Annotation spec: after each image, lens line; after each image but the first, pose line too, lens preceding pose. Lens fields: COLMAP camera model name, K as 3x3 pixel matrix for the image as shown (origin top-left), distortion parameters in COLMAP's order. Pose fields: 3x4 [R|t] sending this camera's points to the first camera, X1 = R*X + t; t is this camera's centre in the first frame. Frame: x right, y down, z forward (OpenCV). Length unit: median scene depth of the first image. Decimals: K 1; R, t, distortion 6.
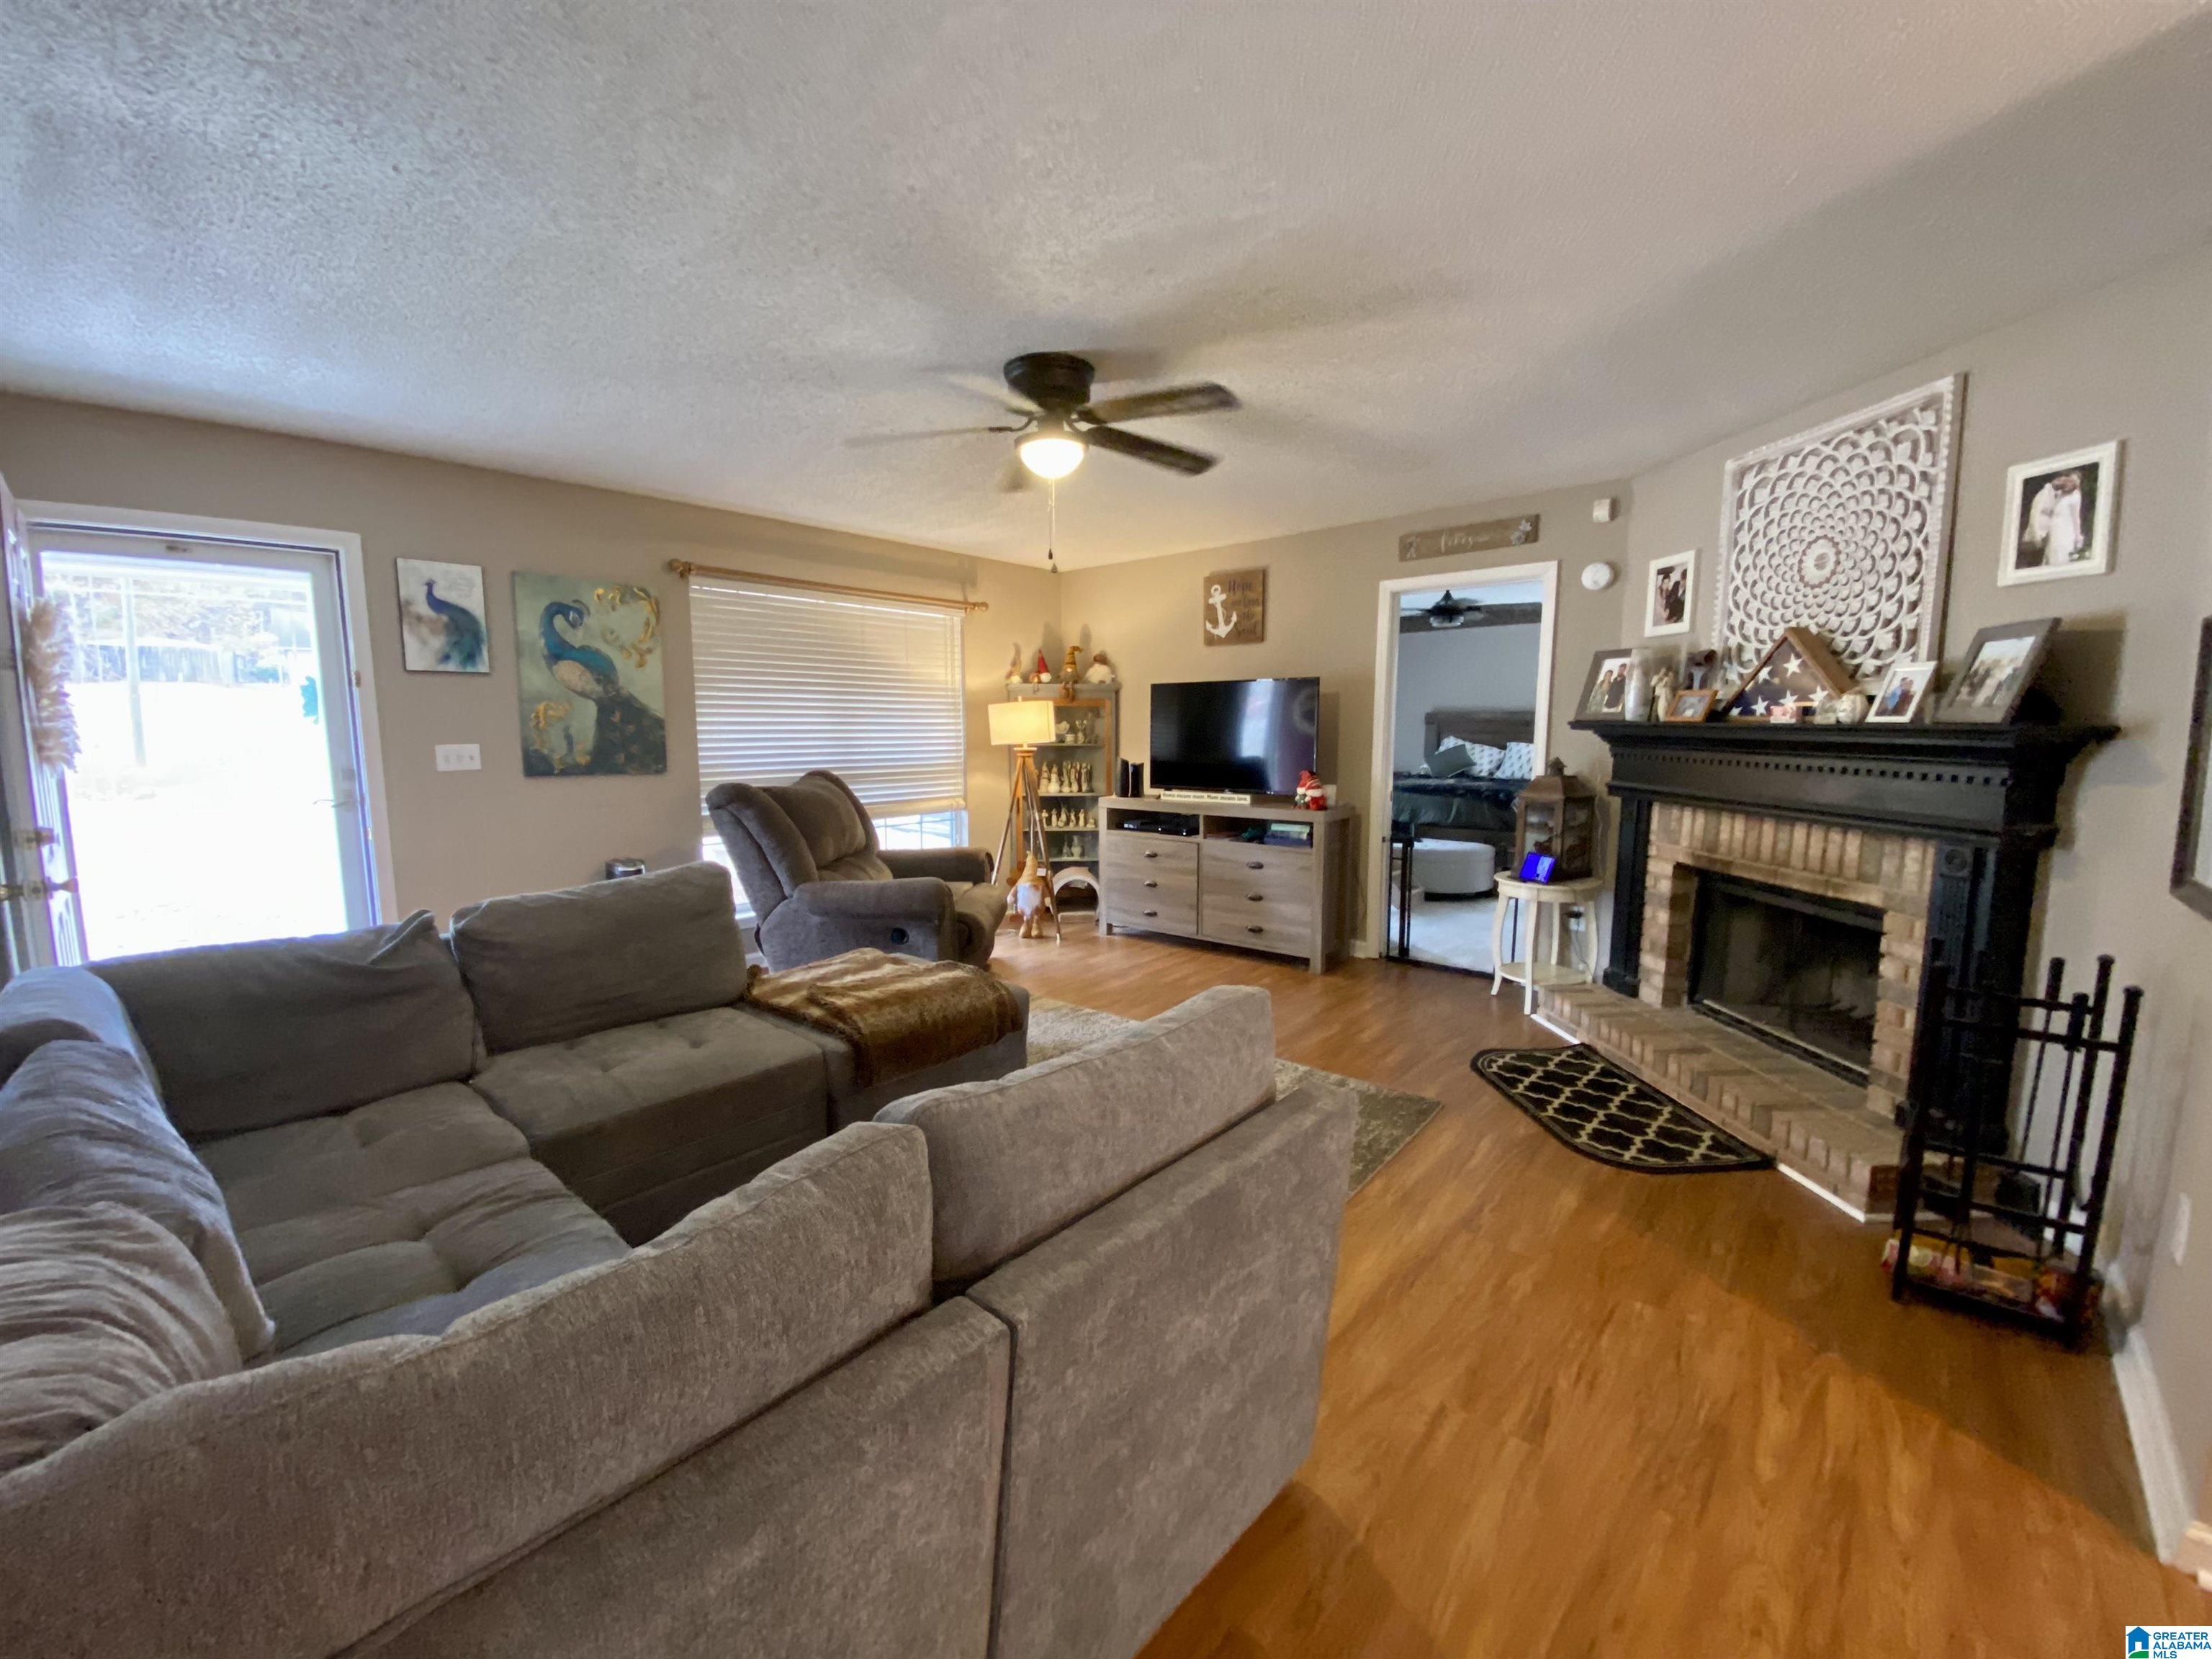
lens RADIAL K [[941.5, 0, 1105.9], [0, 941.5, 834.1], [0, 0, 1]] dist [-0.000829, -0.000184]
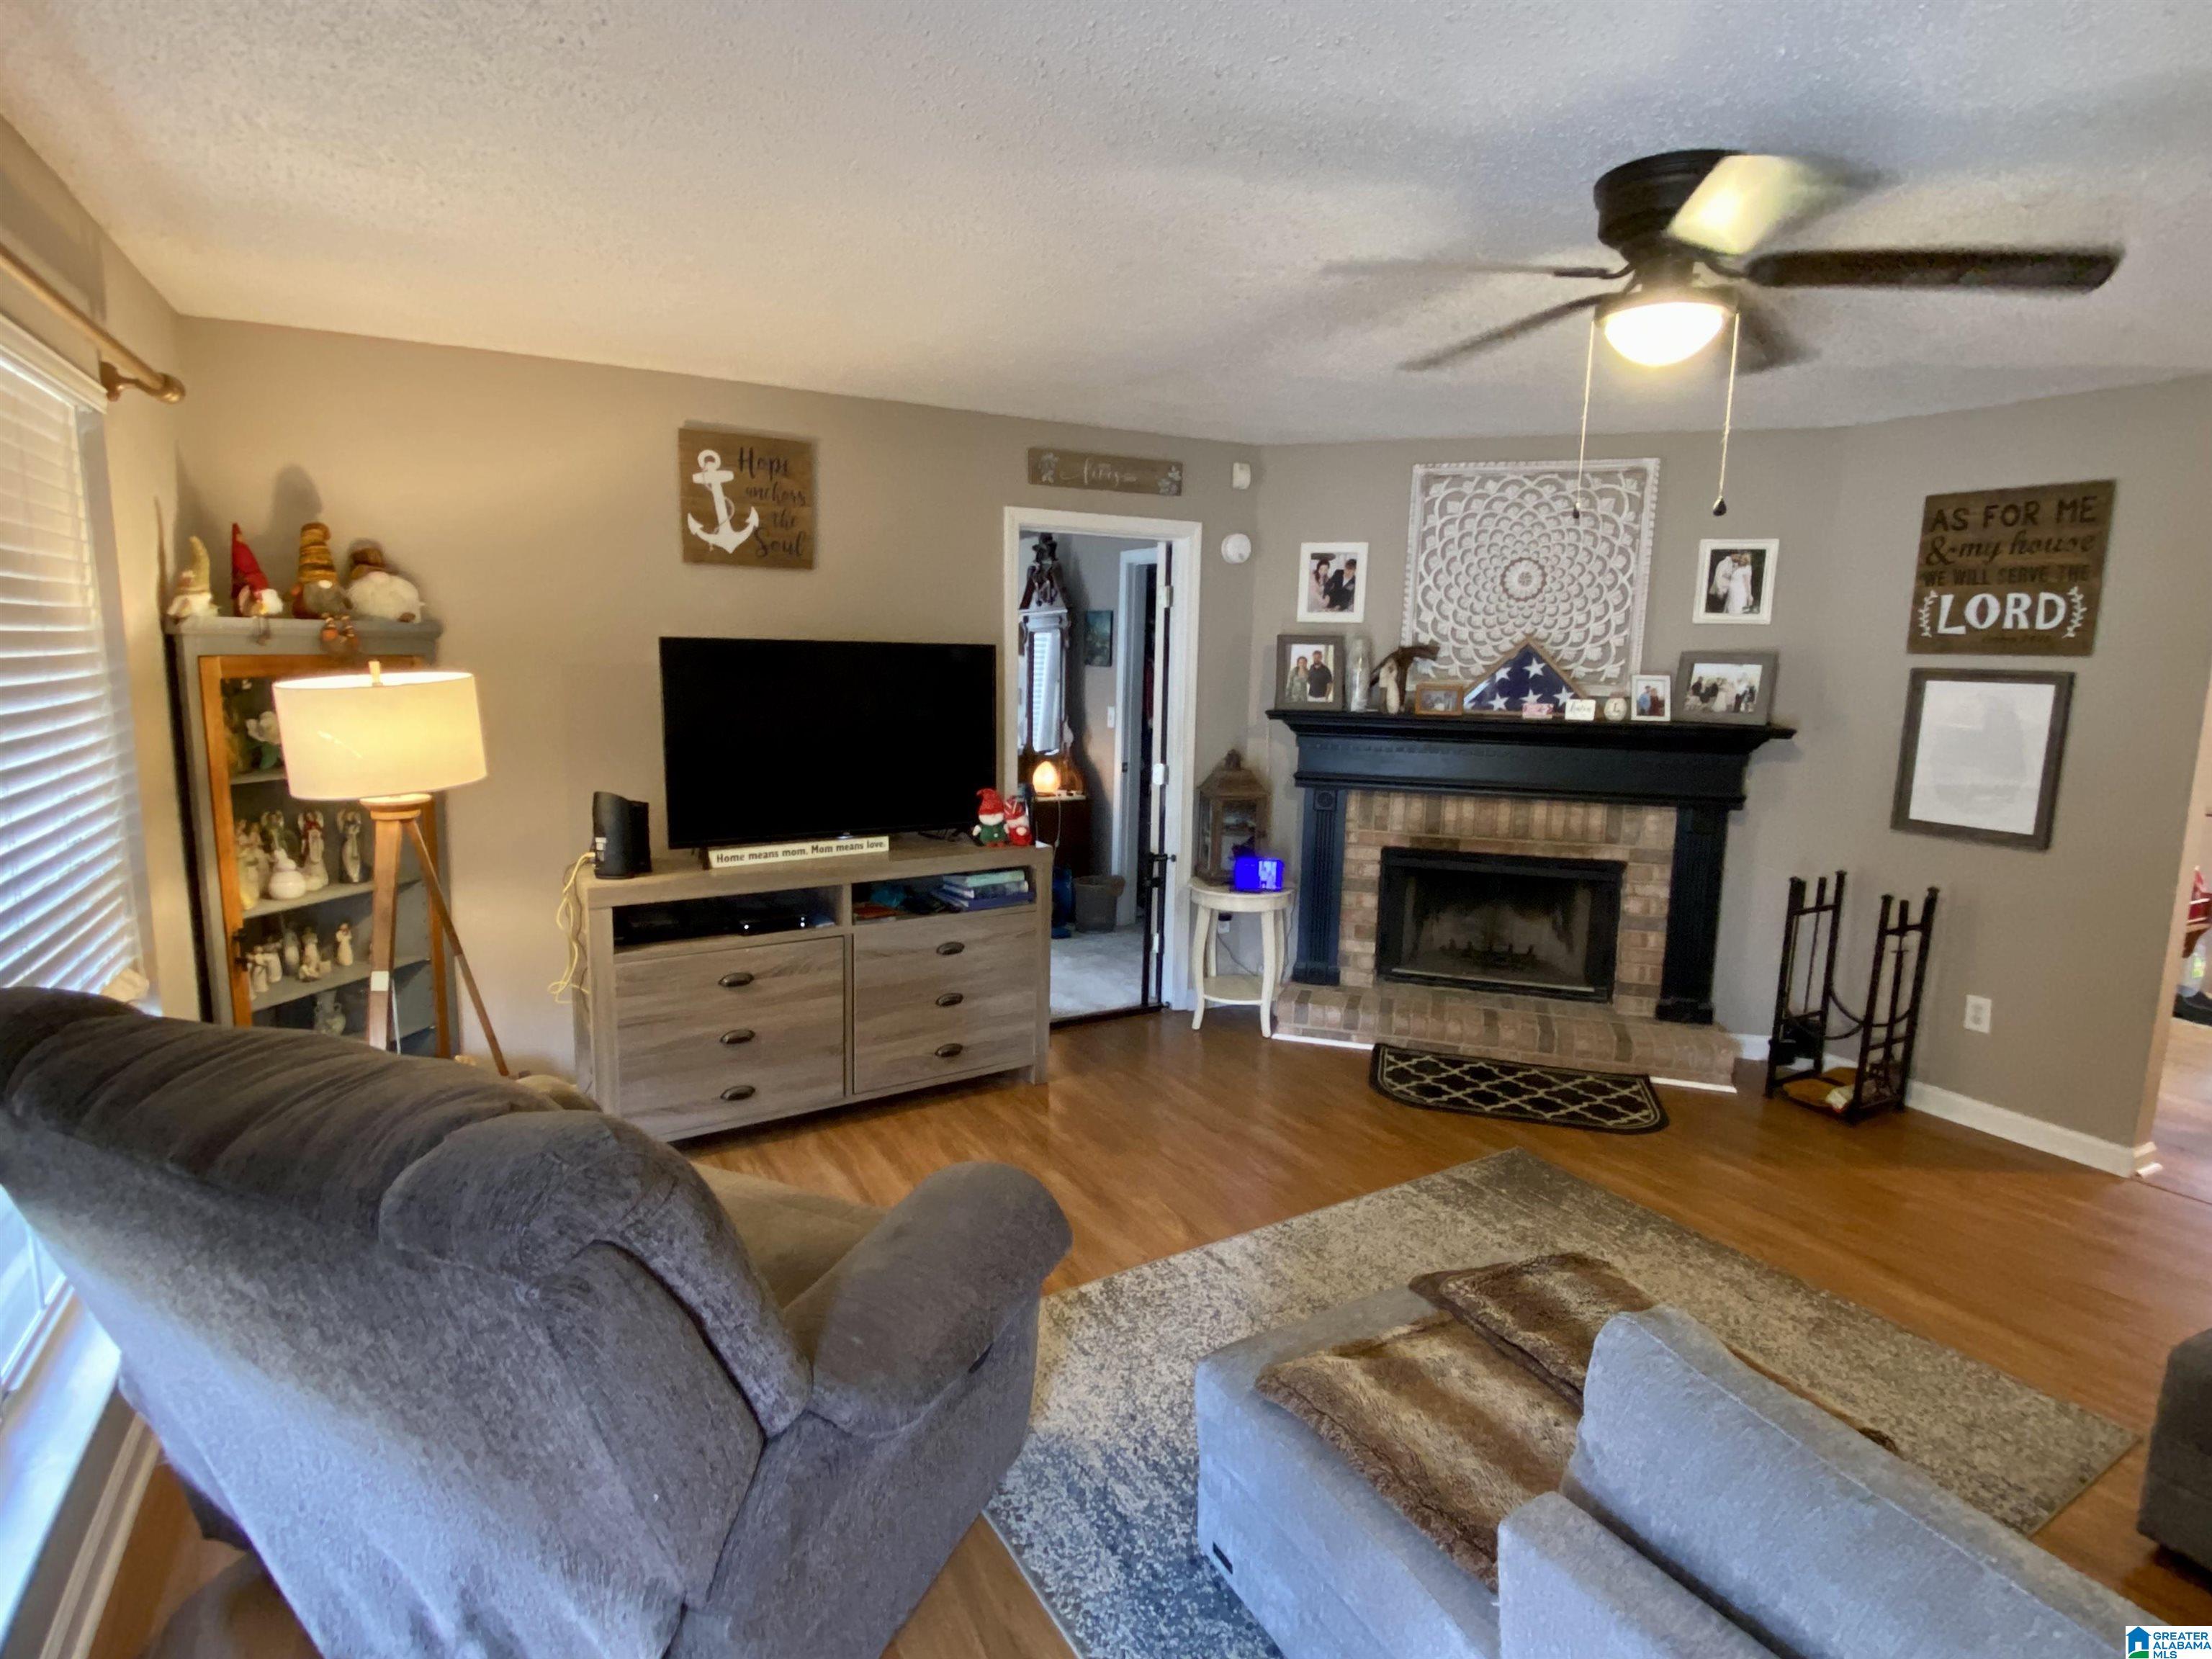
lens RADIAL K [[1114.2, 0, 1103.9], [0, 1114.2, 827.2], [0, 0, 1]] dist [0.048007, -0.000101]
pose [[0.308393, -0.137364, 0.941289, -0.714285], [0.090715, 0.989256, 0.114643, -0.176505], [-0.946924, 0.050034, 0.317541, 0.984323]]
